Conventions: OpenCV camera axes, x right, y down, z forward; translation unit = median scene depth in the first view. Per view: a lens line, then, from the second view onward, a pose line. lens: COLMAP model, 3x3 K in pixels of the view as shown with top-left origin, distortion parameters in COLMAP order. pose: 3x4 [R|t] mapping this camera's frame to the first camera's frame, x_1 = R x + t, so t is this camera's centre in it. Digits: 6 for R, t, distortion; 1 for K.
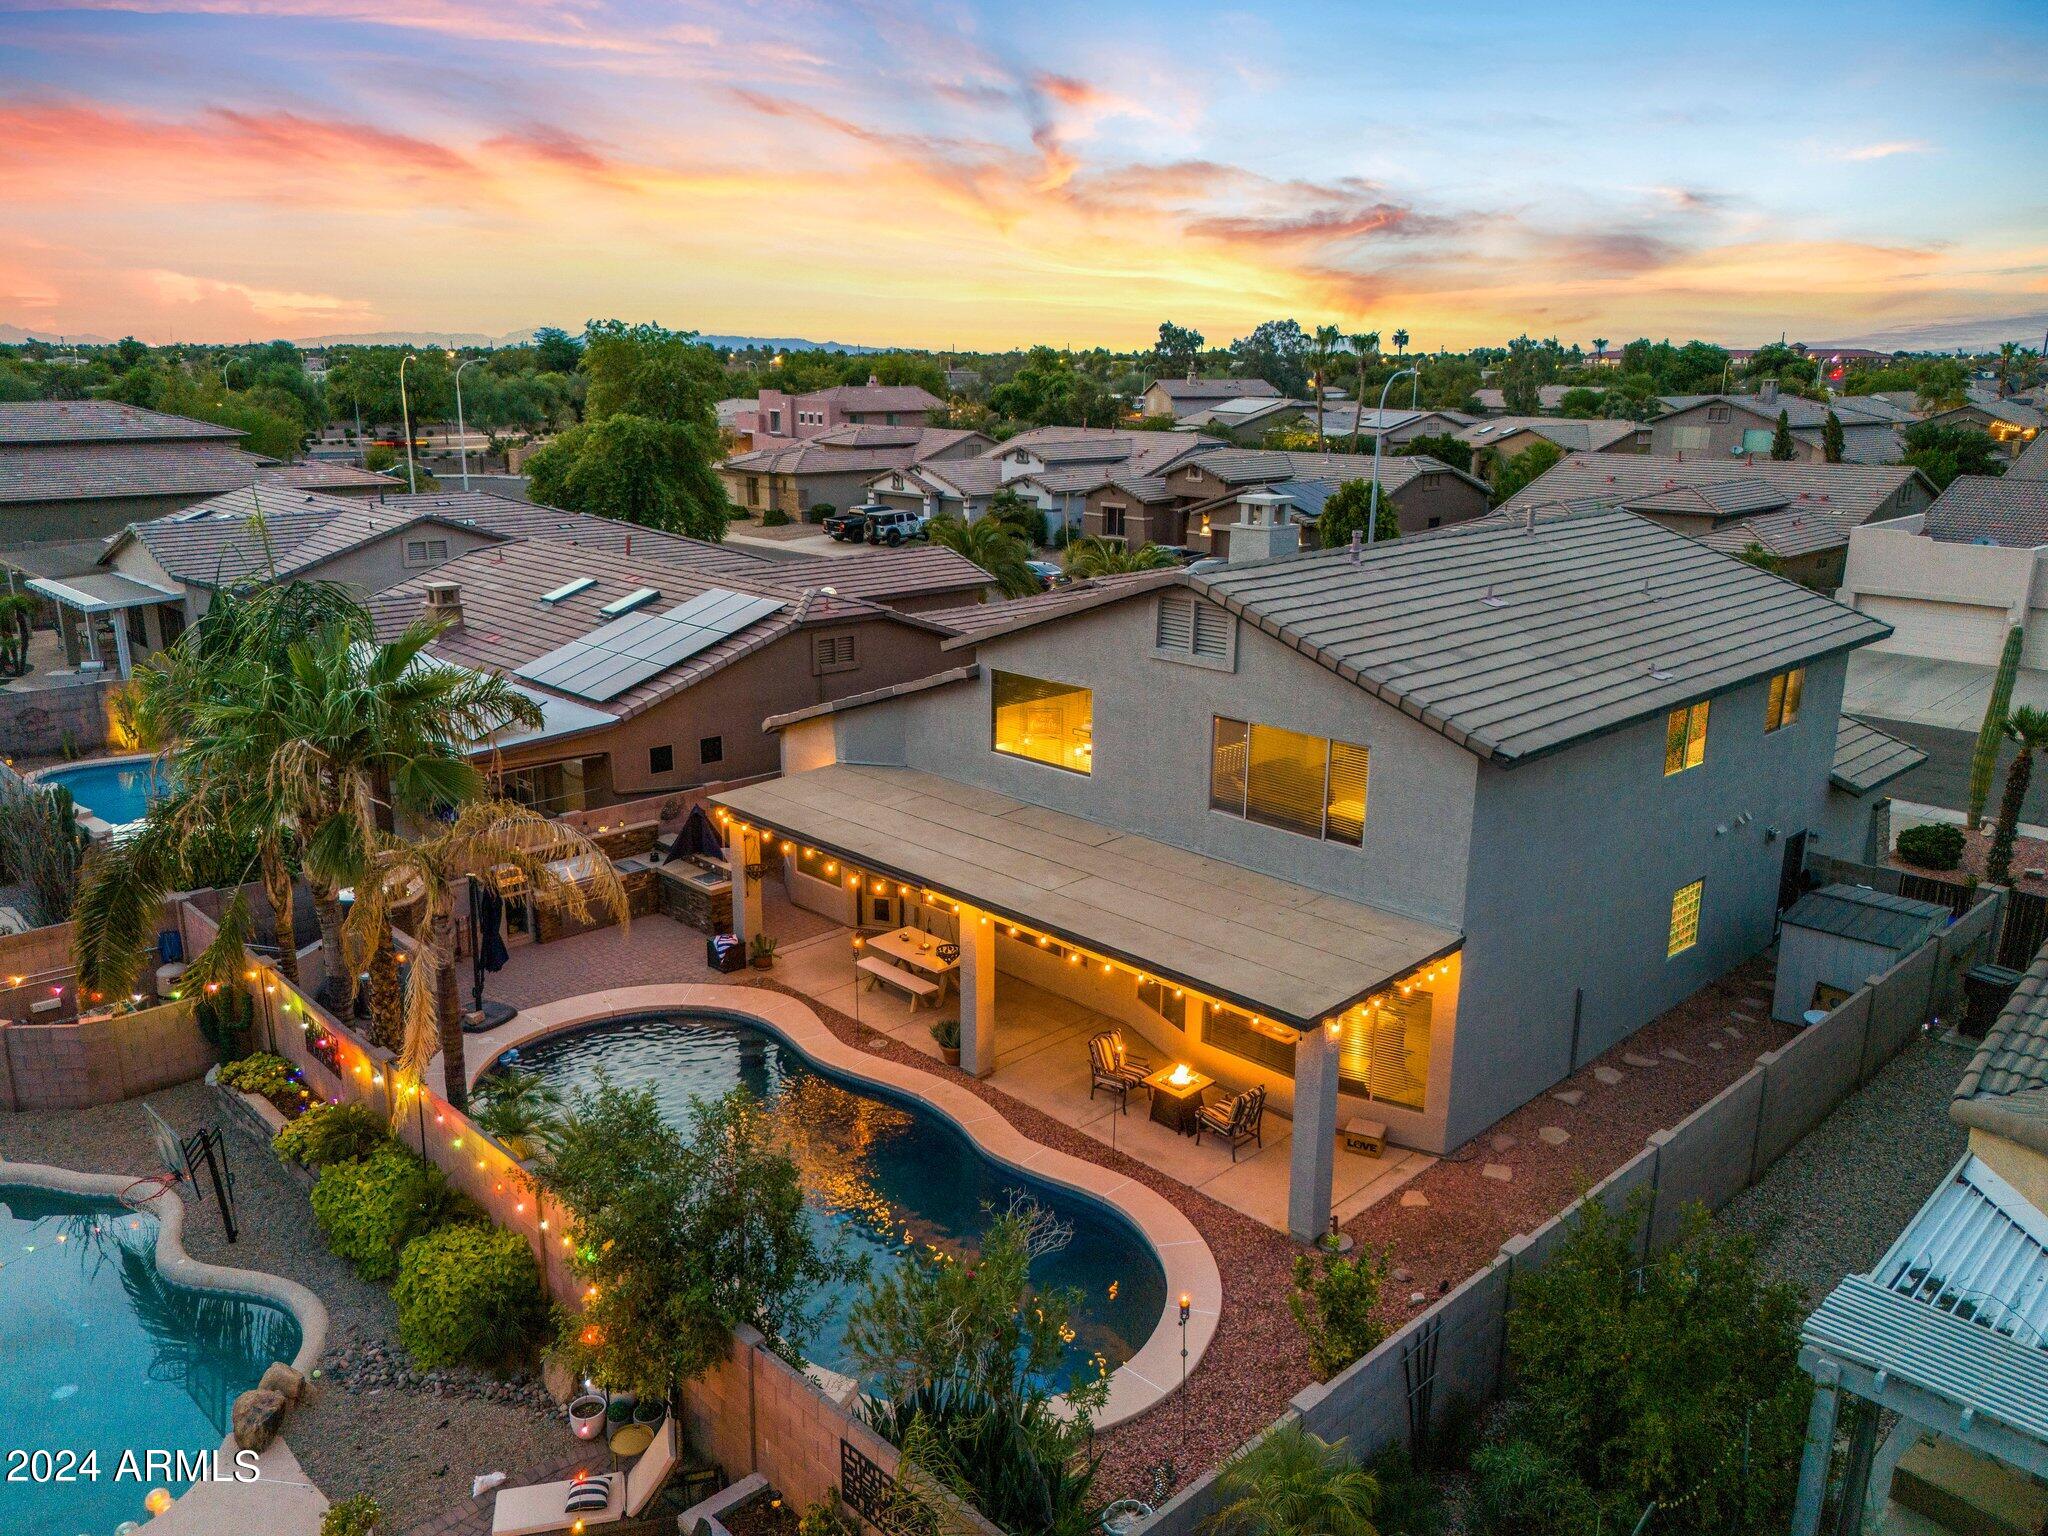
lens RADIAL K [[1532.1, 0, 1020.9], [0, 1532.1, 776.3], [0, 0, 1]] dist [0.058320, -0.040497]
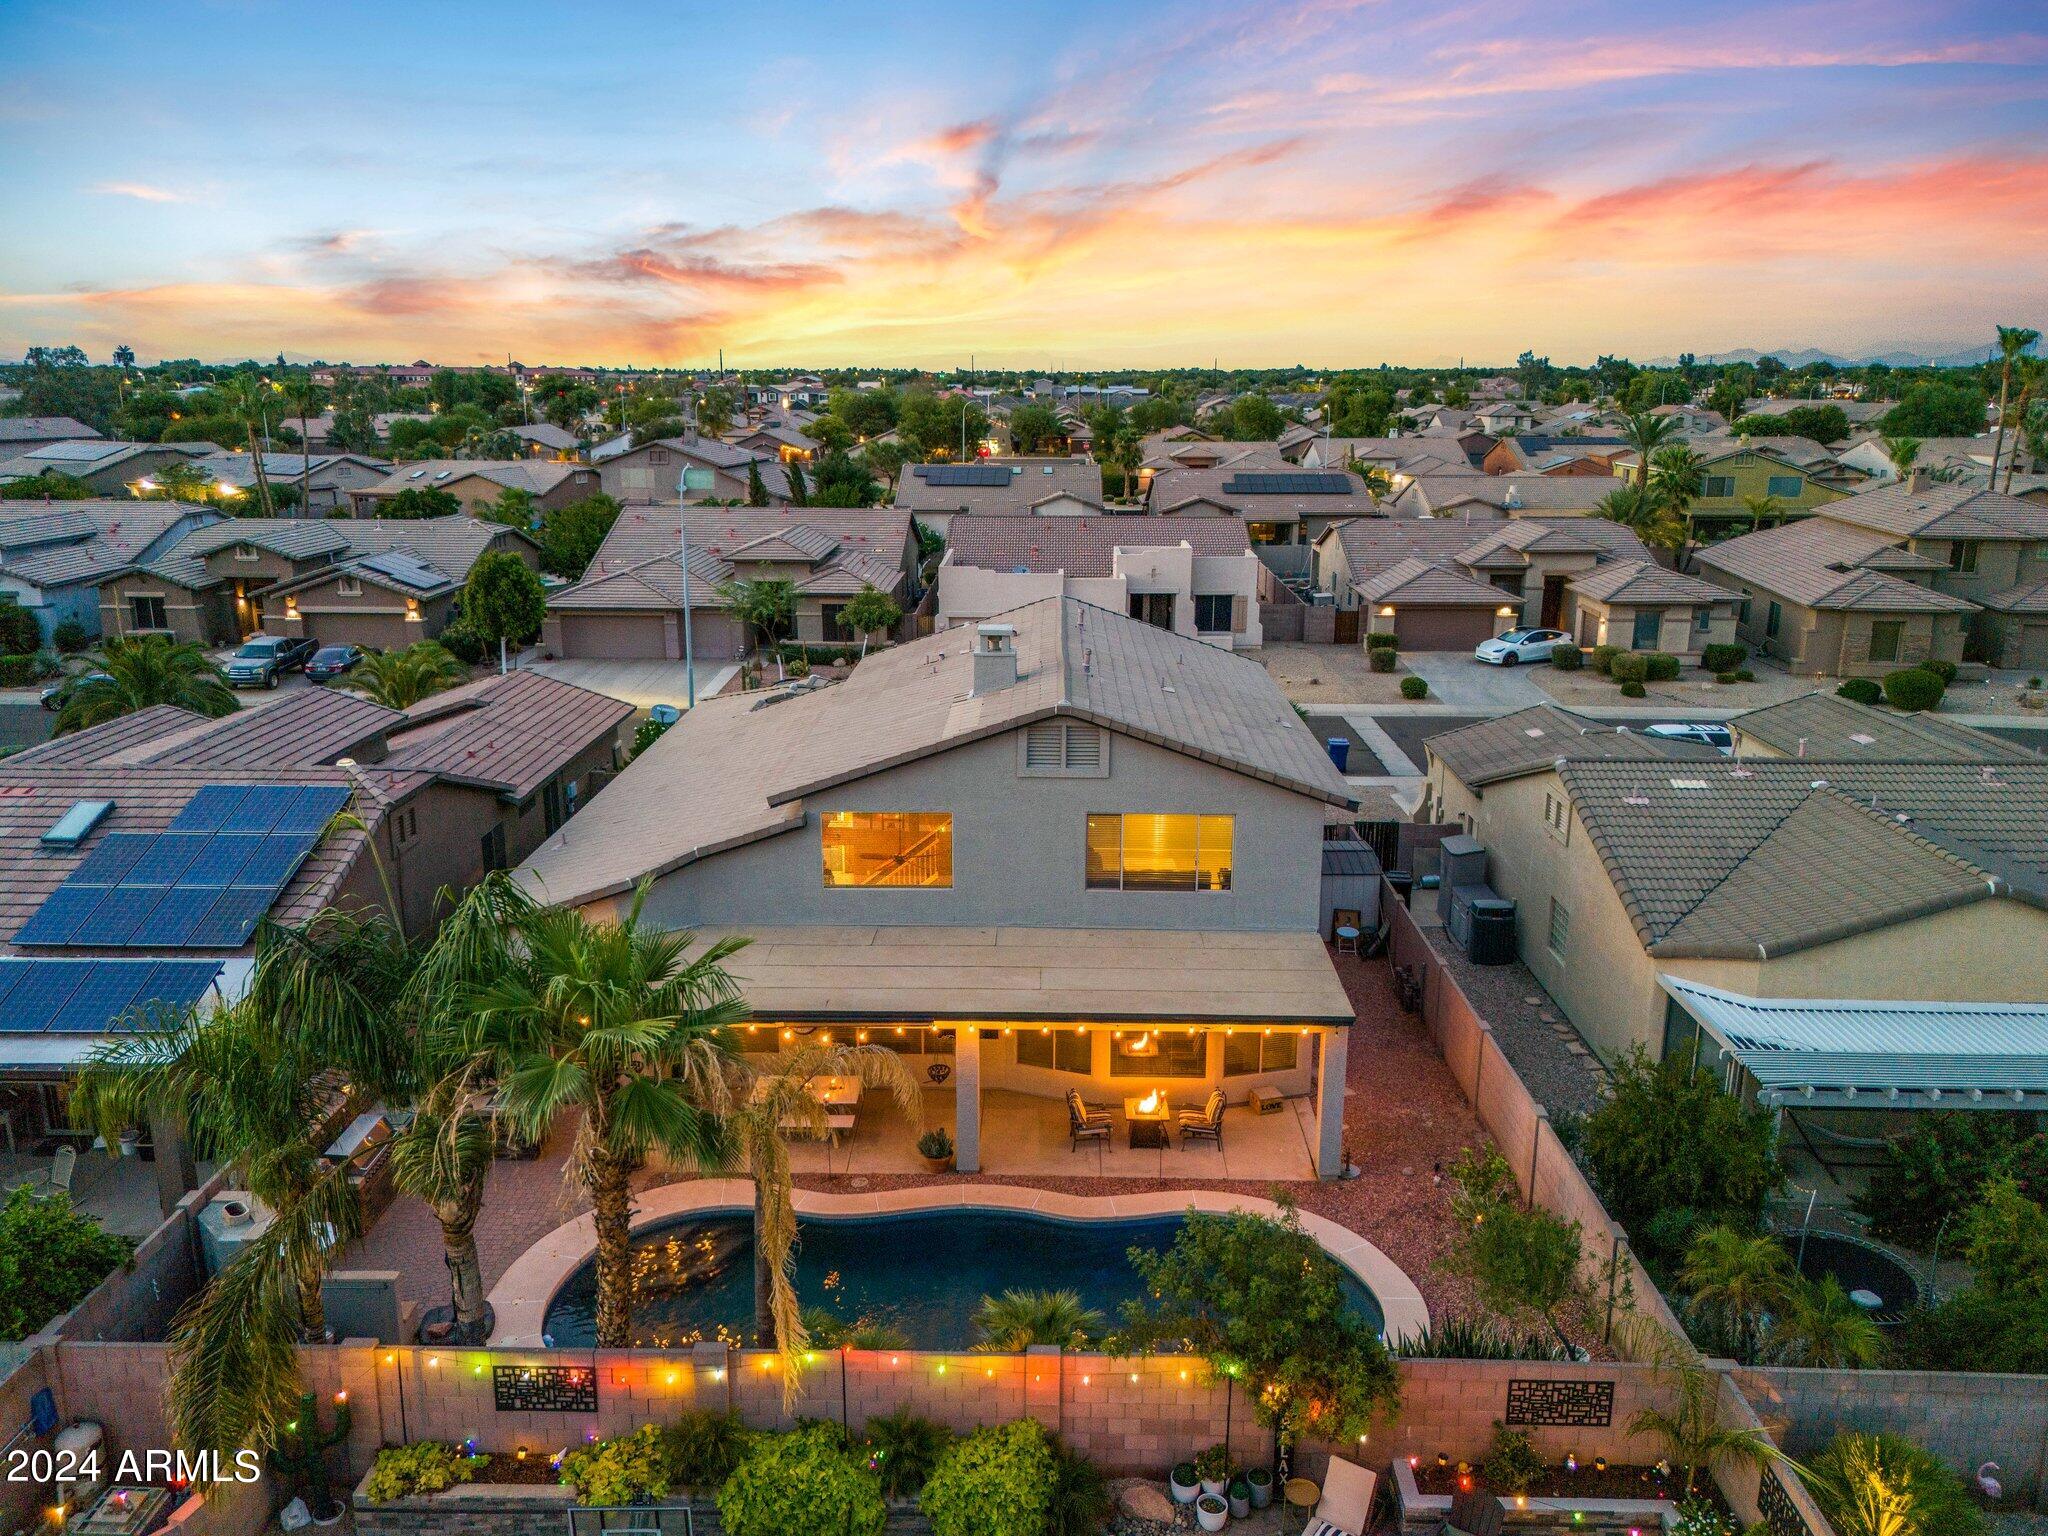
lens RADIAL K [[1532.1, 0, 1017.3], [0, 1532.1, 759.0], [0, 0, 1]] dist [0.058320, -0.040497]
pose [[0.714025, -0.178335, 0.677026, -0.295947], [0.189304, 0.980172, 0.058537, -0.066215], [-0.674042, 0.086367, 0.733627, 0.053502]]
